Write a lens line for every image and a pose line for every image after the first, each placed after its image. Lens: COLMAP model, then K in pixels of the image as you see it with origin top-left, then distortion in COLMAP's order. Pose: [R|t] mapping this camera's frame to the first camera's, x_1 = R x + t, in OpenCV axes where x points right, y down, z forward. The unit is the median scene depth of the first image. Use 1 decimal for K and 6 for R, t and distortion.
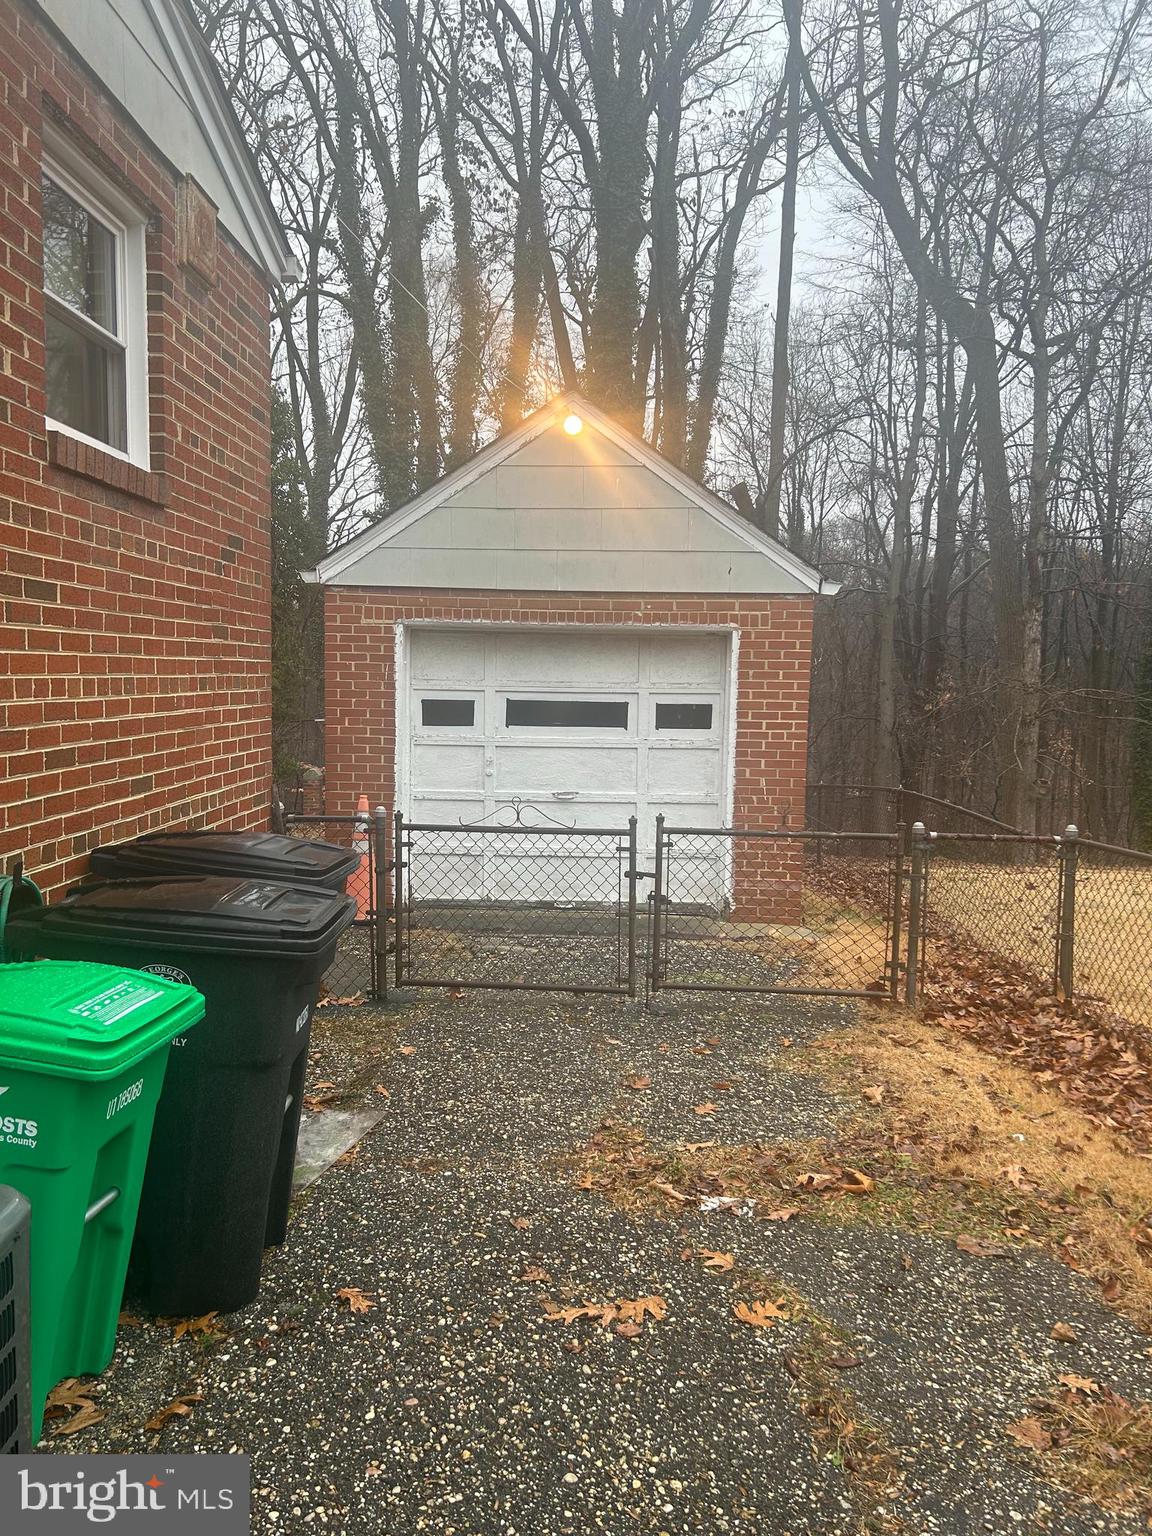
lens RADIAL K [[1246.5, 0, 572.0], [0, 1246.5, 769.2], [0, 0, 1]] dist [0.050636, -0.063085]
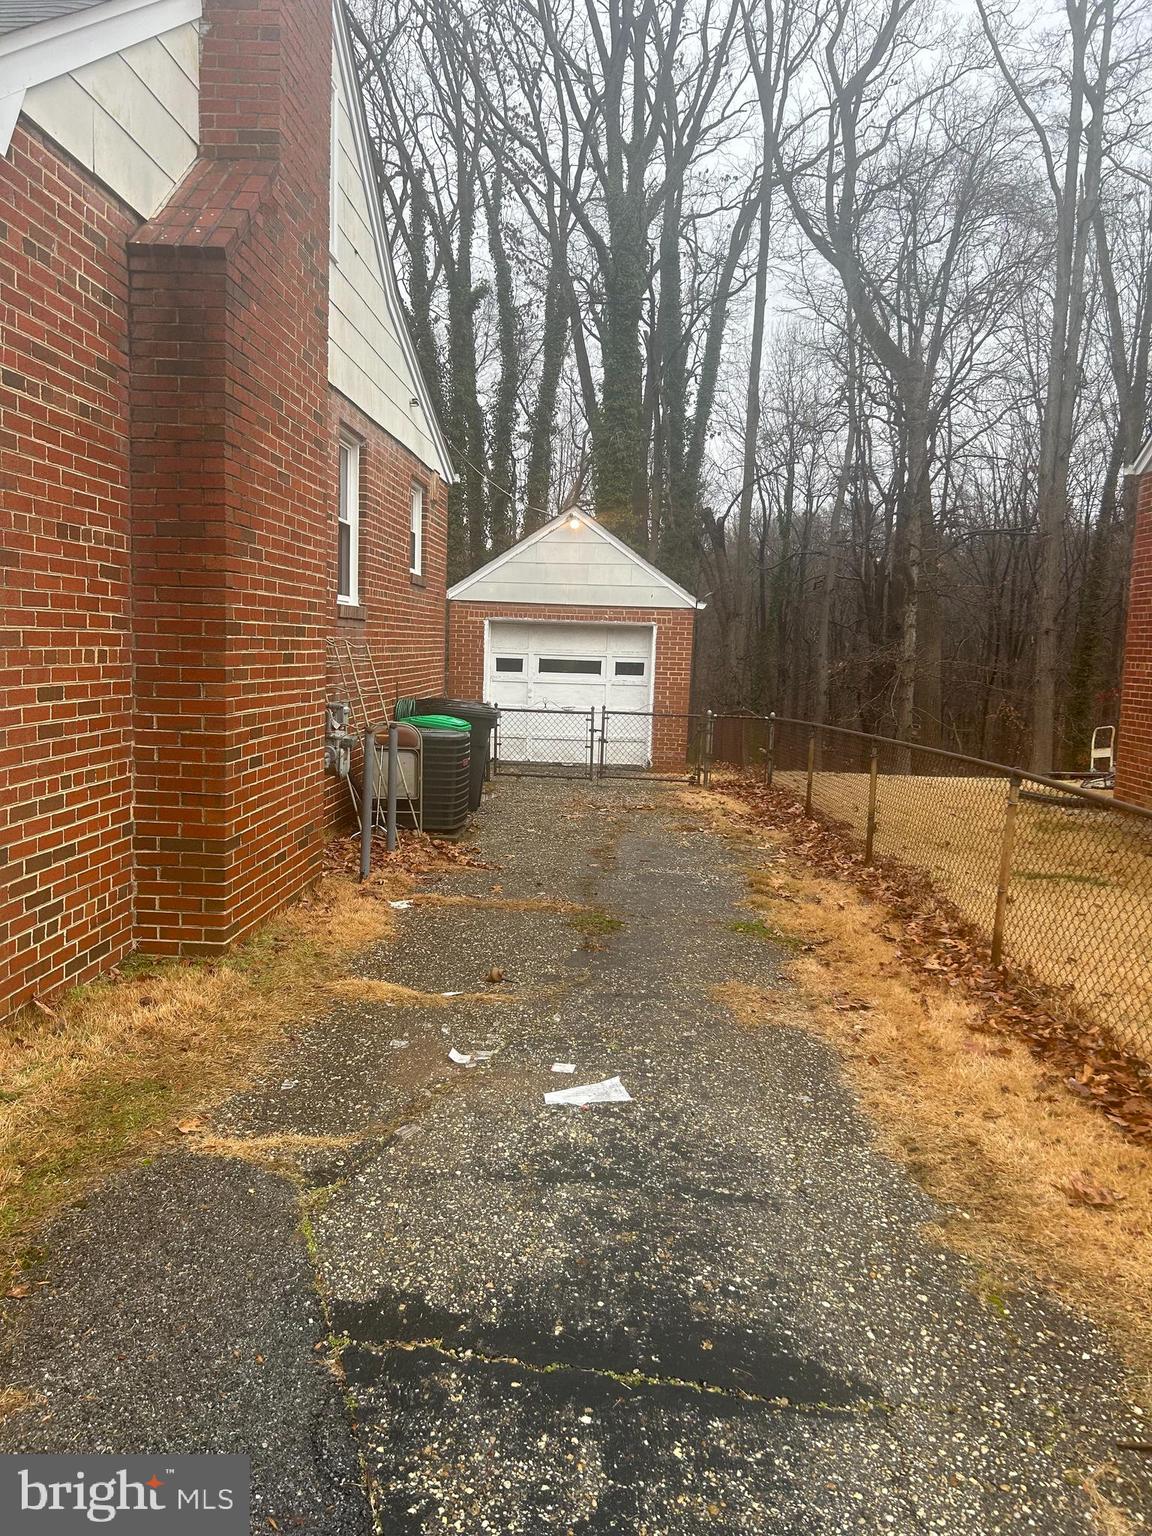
lens RADIAL K [[1246.5, 0, 579.3], [0, 1246.5, 768.6], [0, 0, 1]] dist [0.050636, -0.063085]
pose [[0.999799, 0.017144, -0.010386, 0.033628], [-0.016877, 0.999538, 0.025294, 0.066200], [0.010815, -0.025114, 0.999626, -0.962739]]
